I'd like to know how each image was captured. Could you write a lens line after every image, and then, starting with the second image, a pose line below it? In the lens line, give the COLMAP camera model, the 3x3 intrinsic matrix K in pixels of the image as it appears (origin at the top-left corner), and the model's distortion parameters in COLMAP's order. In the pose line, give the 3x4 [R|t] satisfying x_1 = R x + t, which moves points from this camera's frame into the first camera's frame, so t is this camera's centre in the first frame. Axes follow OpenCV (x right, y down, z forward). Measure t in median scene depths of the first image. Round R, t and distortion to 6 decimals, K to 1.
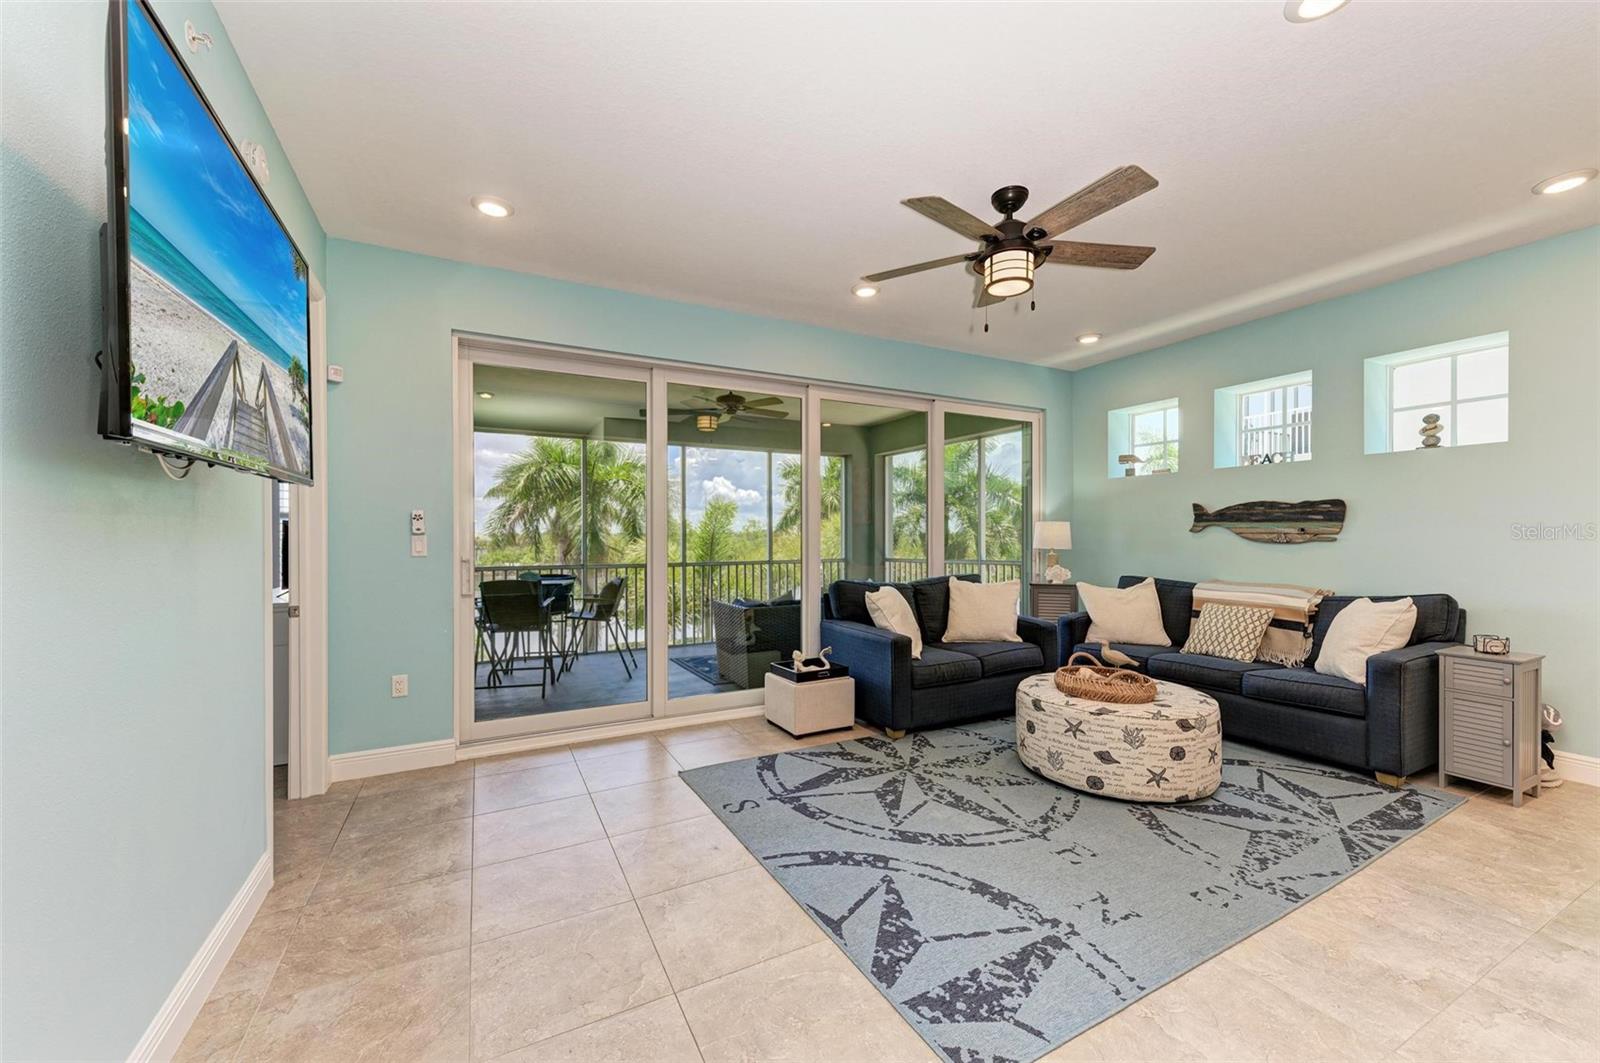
lens RADIAL K [[621.7, 0, 802.6], [0, 621.7, 534.7], [0, 0, 1]] dist [0.021410, -0.006253]
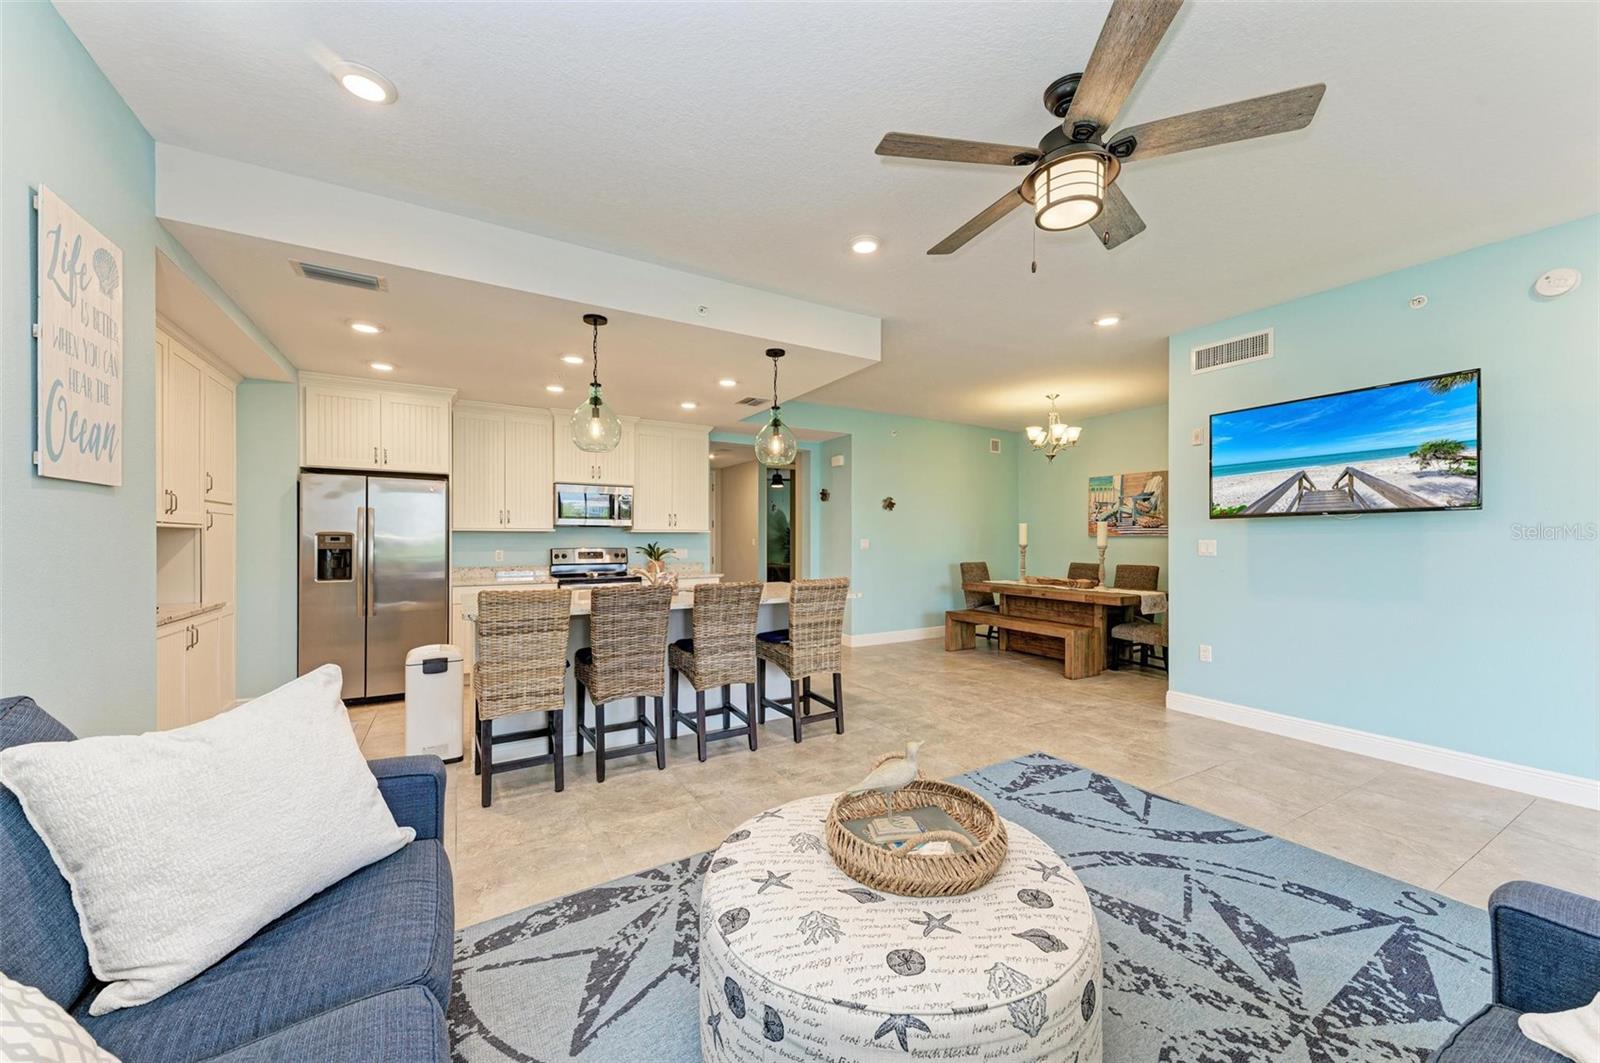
lens RADIAL K [[587.7, 0, 810.6], [0, 587.7, 539.1], [0, 0, 1]] dist [0.019983, -0.006466]
pose [[-0.998345, 0.001741, -0.057484, 0.562603], [0.001873, 0.999996, -0.002237, 0.000117], [0.057480, -0.002341, -0.998344, 1.403600]]
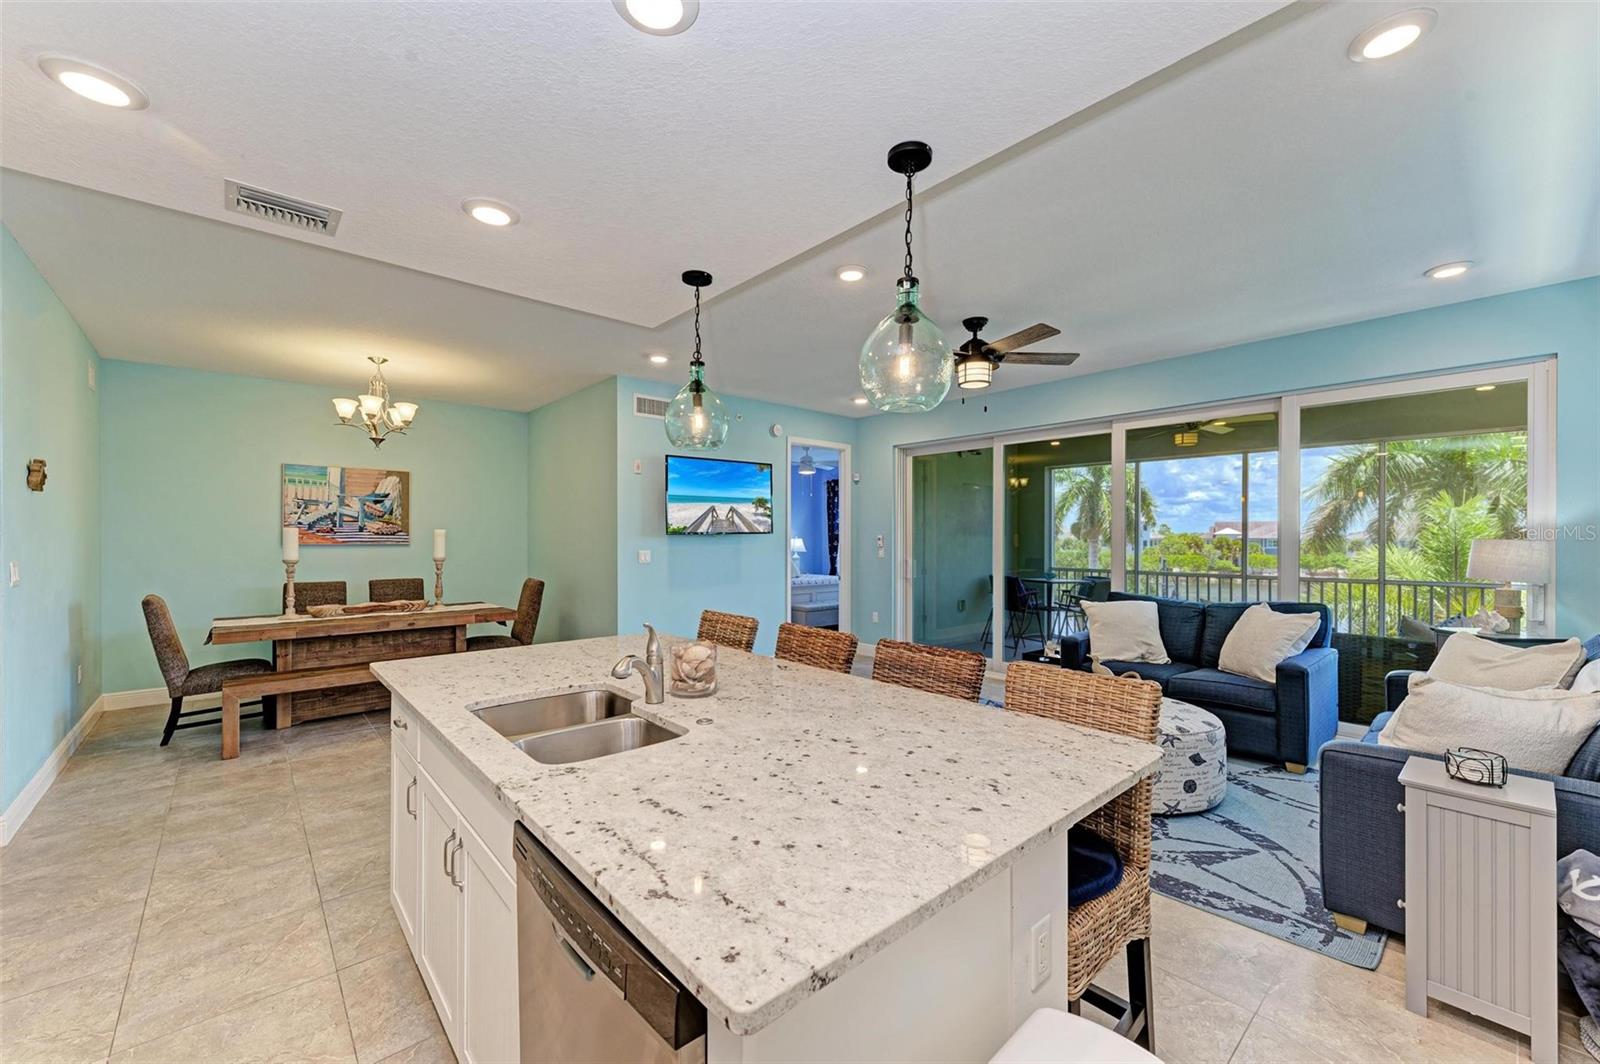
lens RADIAL K [[621.7, 0, 787.6], [0, 621.7, 539.6], [0, 0, 1]] dist [0.021410, -0.006253]
pose [[0.229624, 0.006506, -0.973258, 1.345767], [0.000779, 0.999976, 0.006869, -0.039043], [0.973279, -0.002336, 0.229613, 0.209006]]
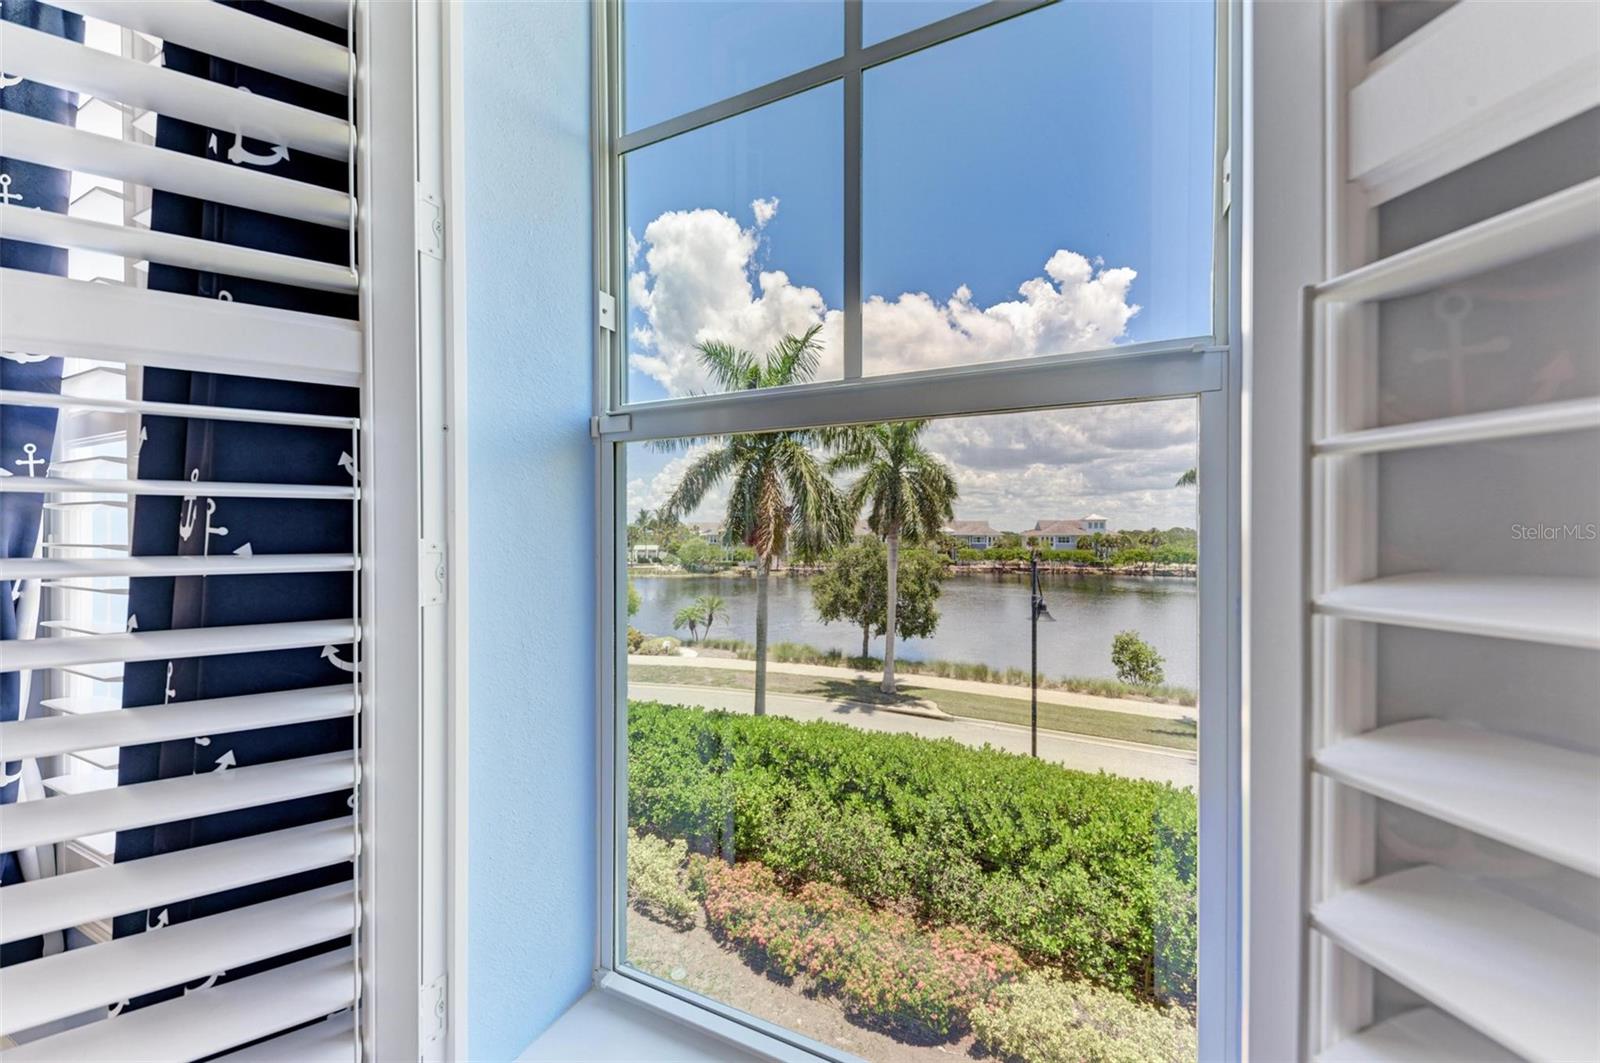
lens RADIAL K [[621.7, 0, 804.0], [0, 621.7, 535.9], [0, 0, 1]] dist [0.021410, -0.006253]
pose [[0.600435, 0.006691, -0.799645, -1.518798], [-0.002740, 0.999976, 0.006310, 0.017762], [0.799669, -0.001598, 0.600439, 1.443731]]
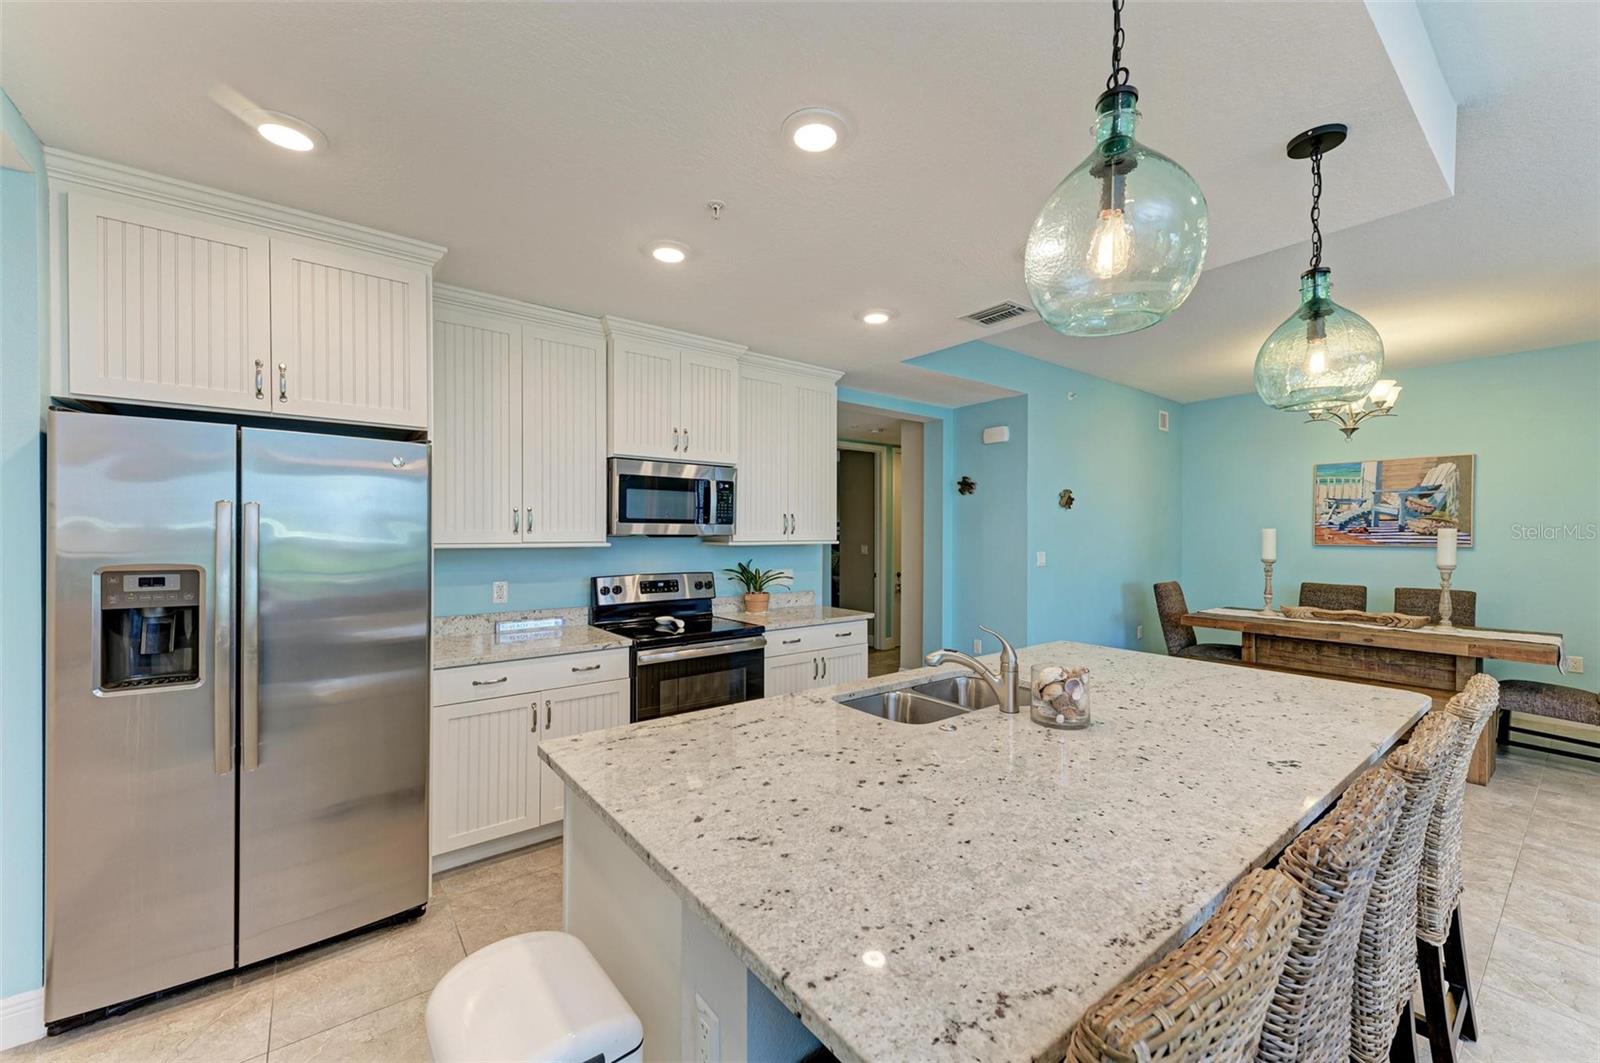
lens RADIAL K [[621.7, 0, 807.0], [0, 621.7, 536.9], [0, 0, 1]] dist [0.021410, -0.006253]
pose [[-0.983531, 0.002308, -0.180725, 1.056966], [0.002138, 0.999997, 0.001135, -0.041871], [0.180727, 0.000730, -0.983533, 0.701829]]
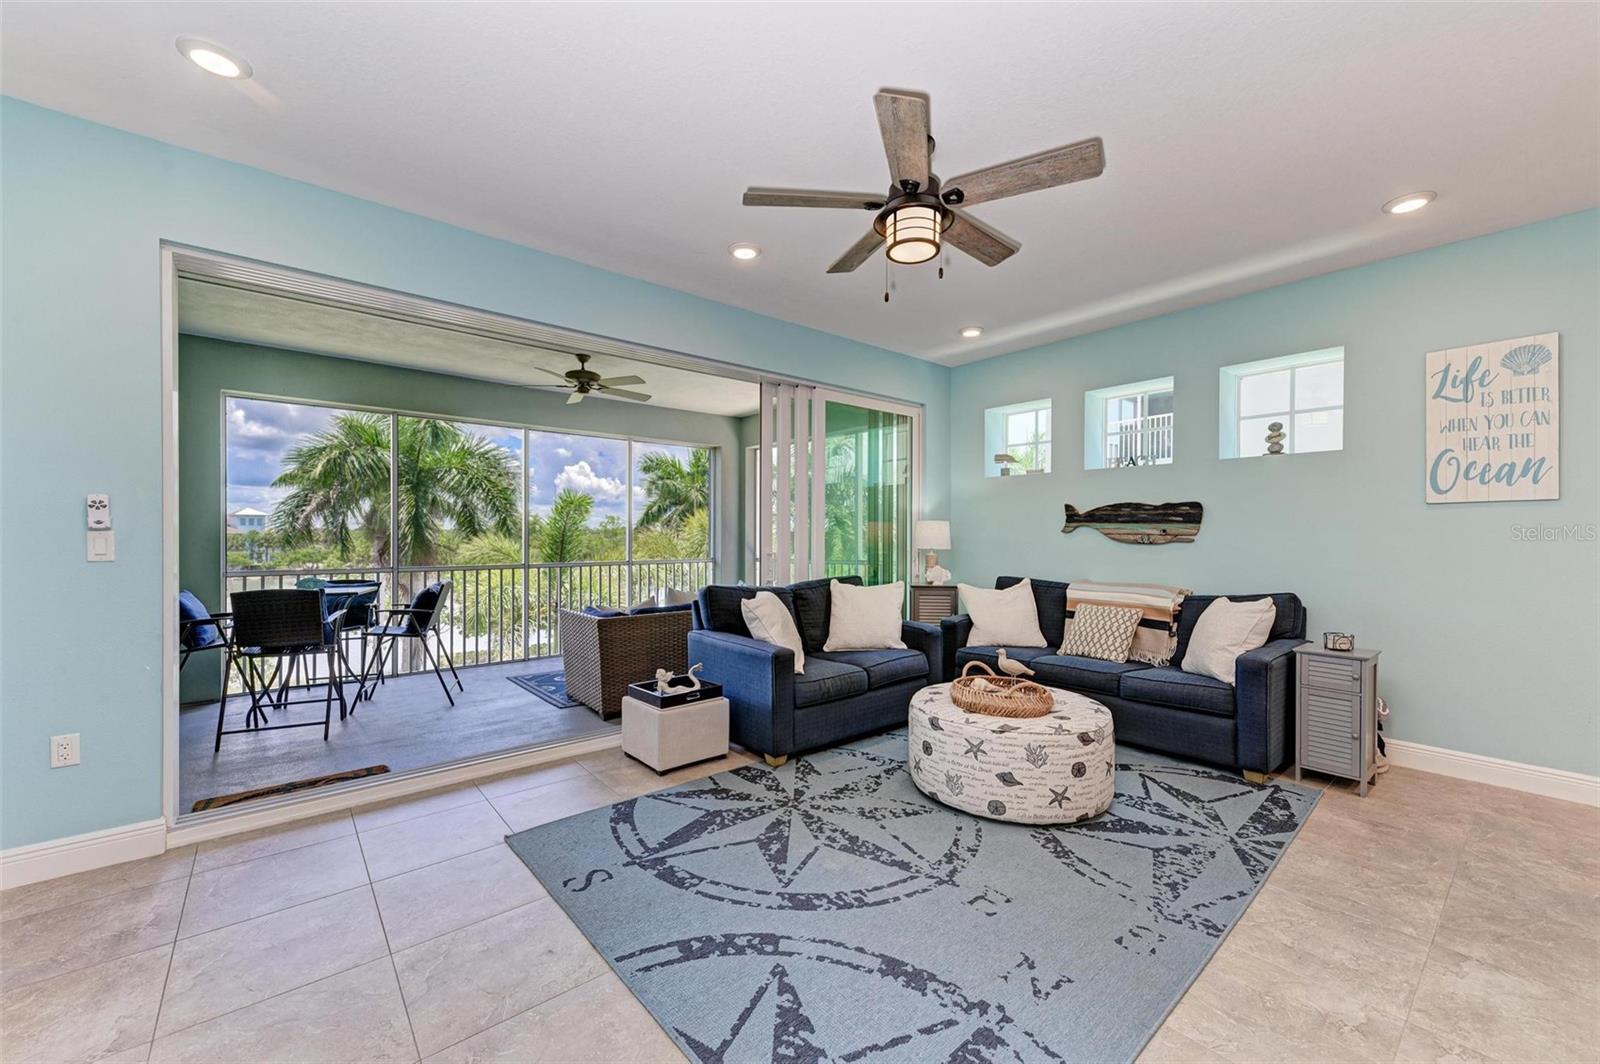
lens RADIAL K [[621.7, 0, 801.1], [0, 621.7, 539.2], [0, 0, 1]] dist [0.021410, -0.006253]
pose [[0.977307, 0.003769, 0.211796, -0.004402], [-0.005875, 0.999939, 0.009315, -0.000801], [-0.211748, -0.010348, 0.977269, 0.149996]]
